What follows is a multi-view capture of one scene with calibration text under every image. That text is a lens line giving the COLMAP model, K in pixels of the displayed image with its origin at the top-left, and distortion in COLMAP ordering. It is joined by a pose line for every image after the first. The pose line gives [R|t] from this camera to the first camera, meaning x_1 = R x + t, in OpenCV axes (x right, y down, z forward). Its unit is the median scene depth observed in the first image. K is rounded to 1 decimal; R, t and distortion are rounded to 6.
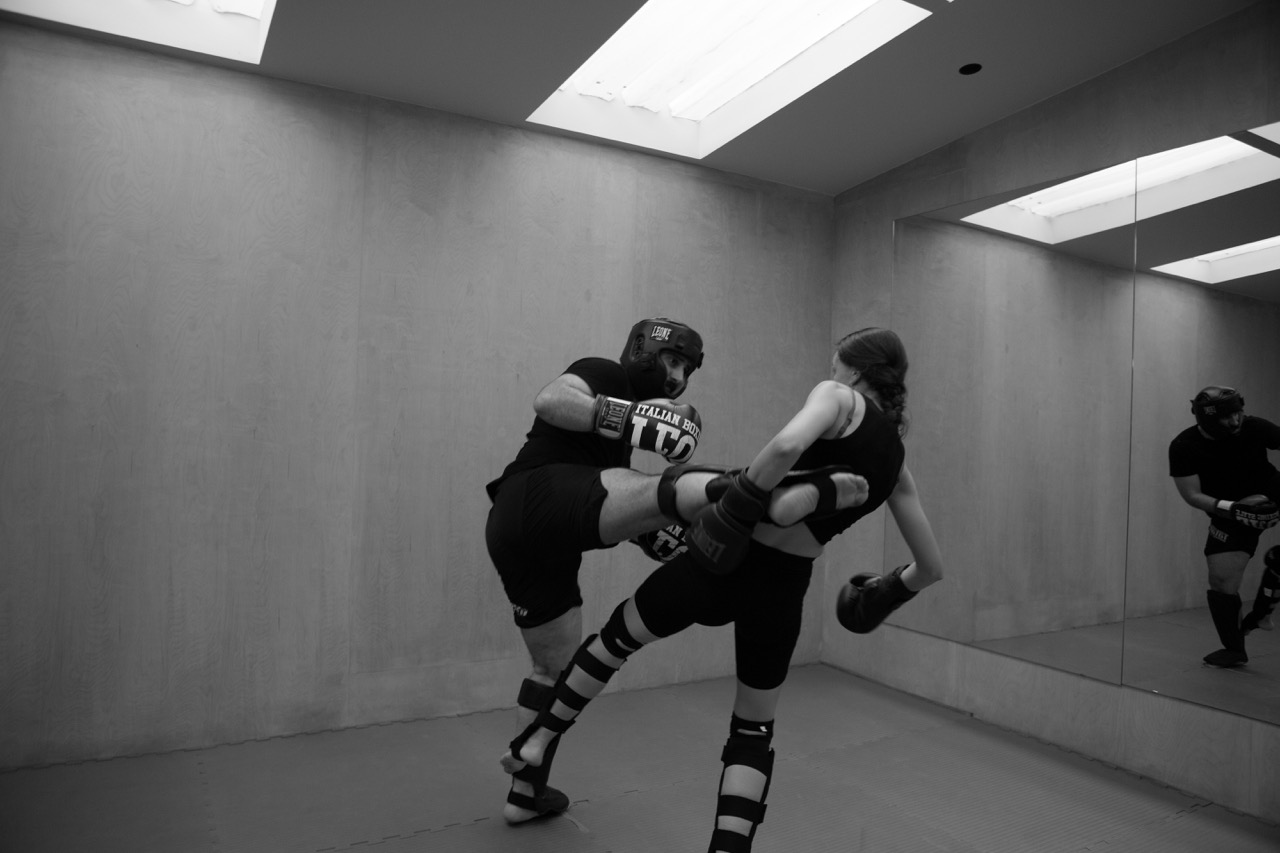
lens RADIAL K [[884.7, 0, 633.0], [0, 884.7, 429.6], [0, 0, 1]] dist [-0.103920, 0.073517]
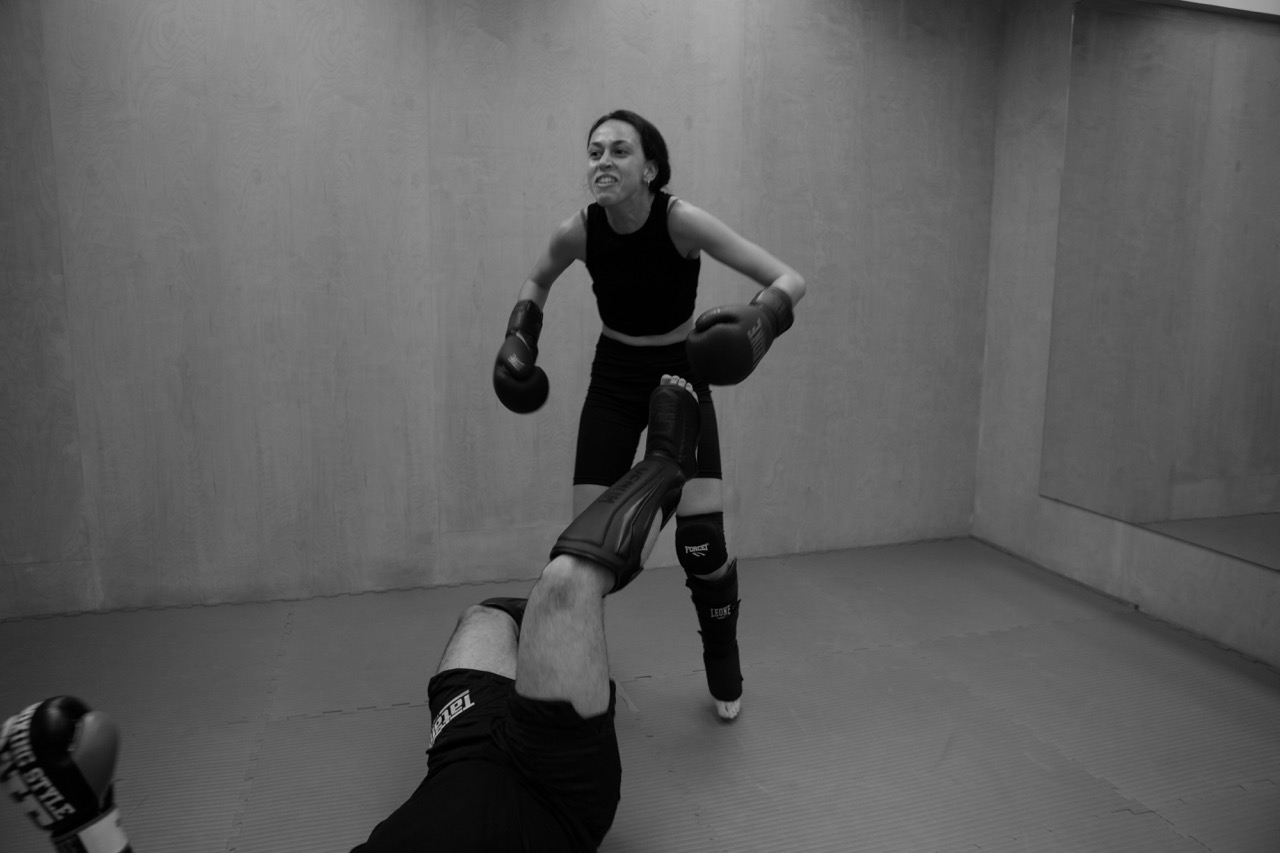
lens RADIAL K [[884.7, 0, 633.0], [0, 884.7, 429.6], [0, 0, 1]] dist [-0.103920, 0.073517]
pose [[0.970766, 0.011978, -0.239729, 0.121802], [0.026089, 0.987571, 0.154992, 0.016300], [0.238606, -0.156715, 0.958388, 0.112942]]
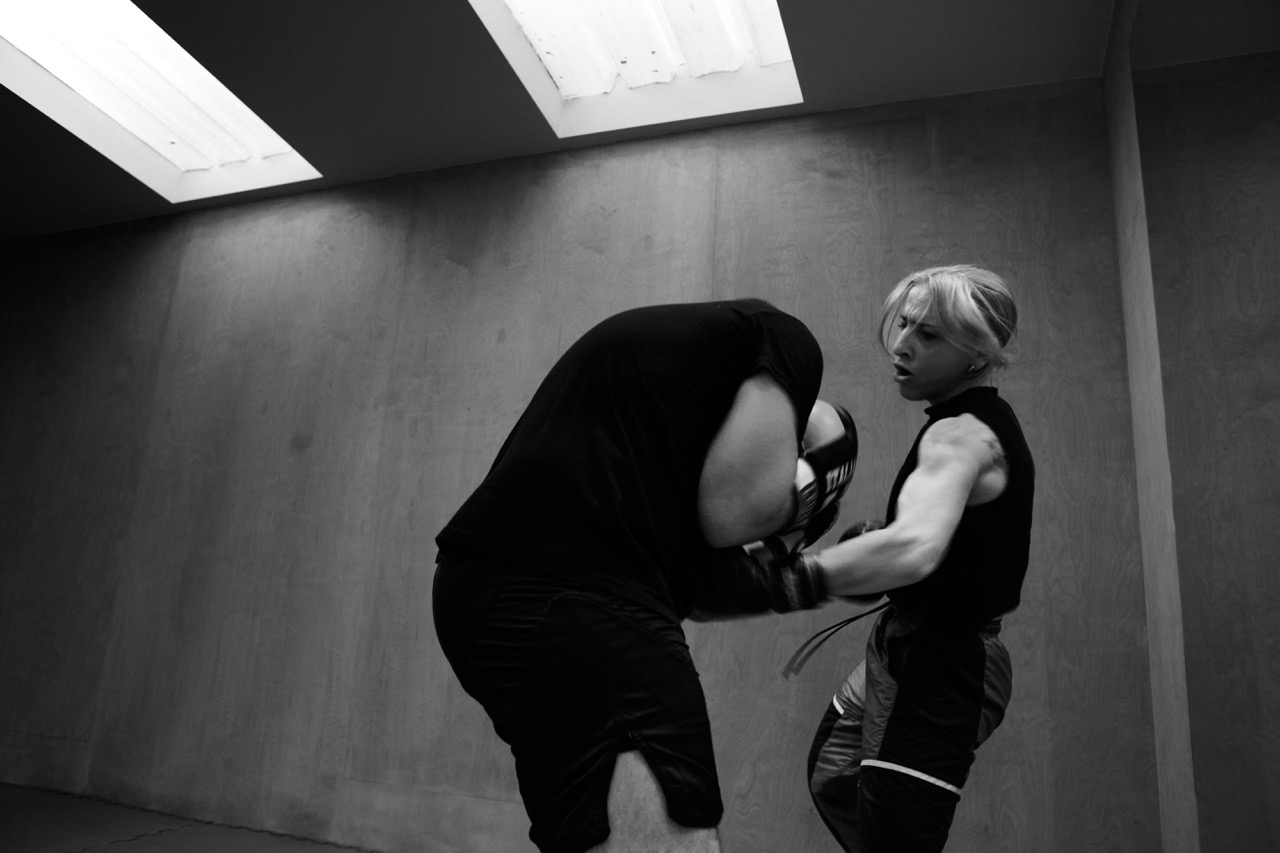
lens RADIAL K [[884.7, 0, 633.0], [0, 884.7, 429.6], [0, 0, 1]] dist [-0.103920, 0.073517]
pose [[0.640595, -0.176051, -0.747425, 0.551881], [-0.036041, 0.965397, -0.258282, 0.154863], [0.767033, 0.192392, 0.612083, 0.614643]]
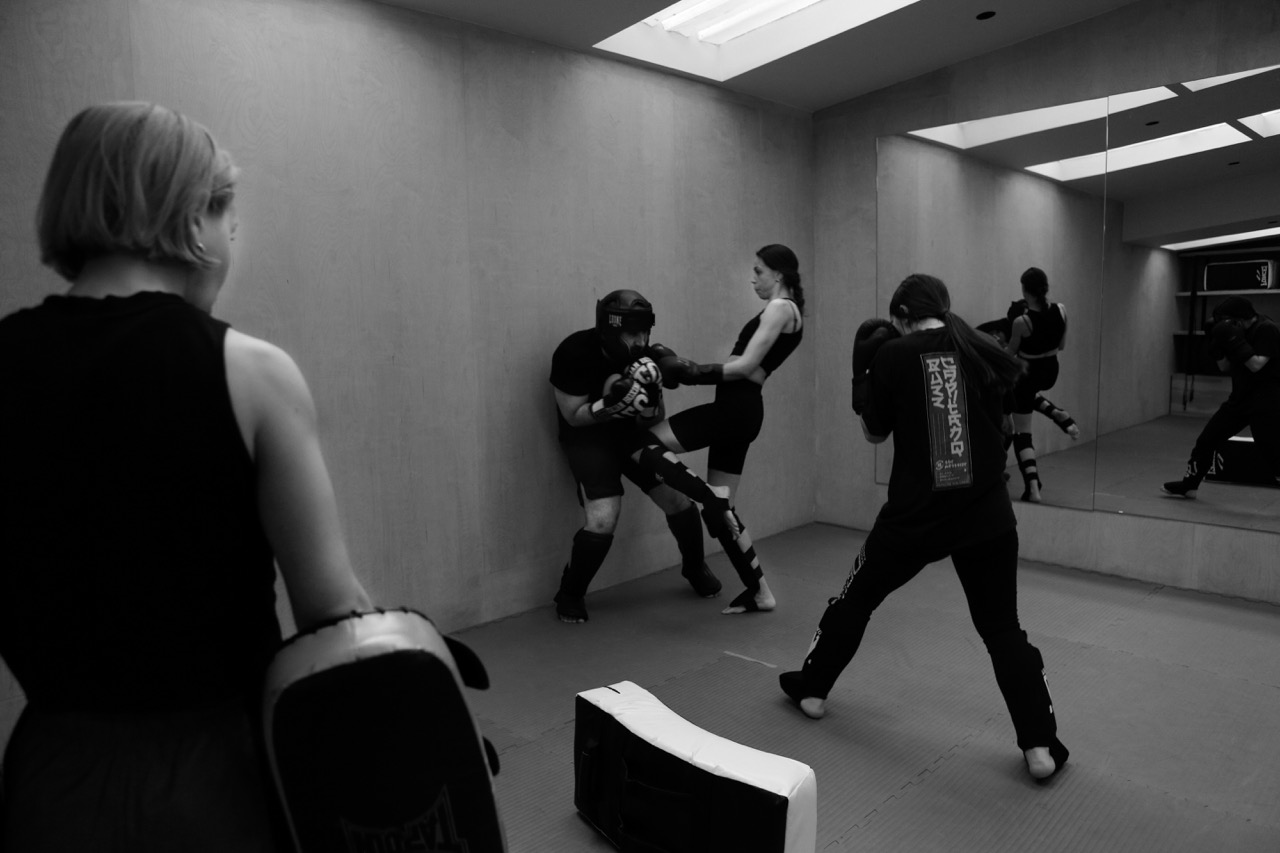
lens RADIAL K [[884.7, 0, 633.0], [0, 884.7, 429.6], [0, 0, 1]] dist [-0.103920, 0.073517]
pose [[0.968907, -0.082731, 0.233184, -0.379219], [0.052488, 0.989719, 0.133045, -0.034866], [-0.241793, -0.116669, 0.963288, -0.082451]]
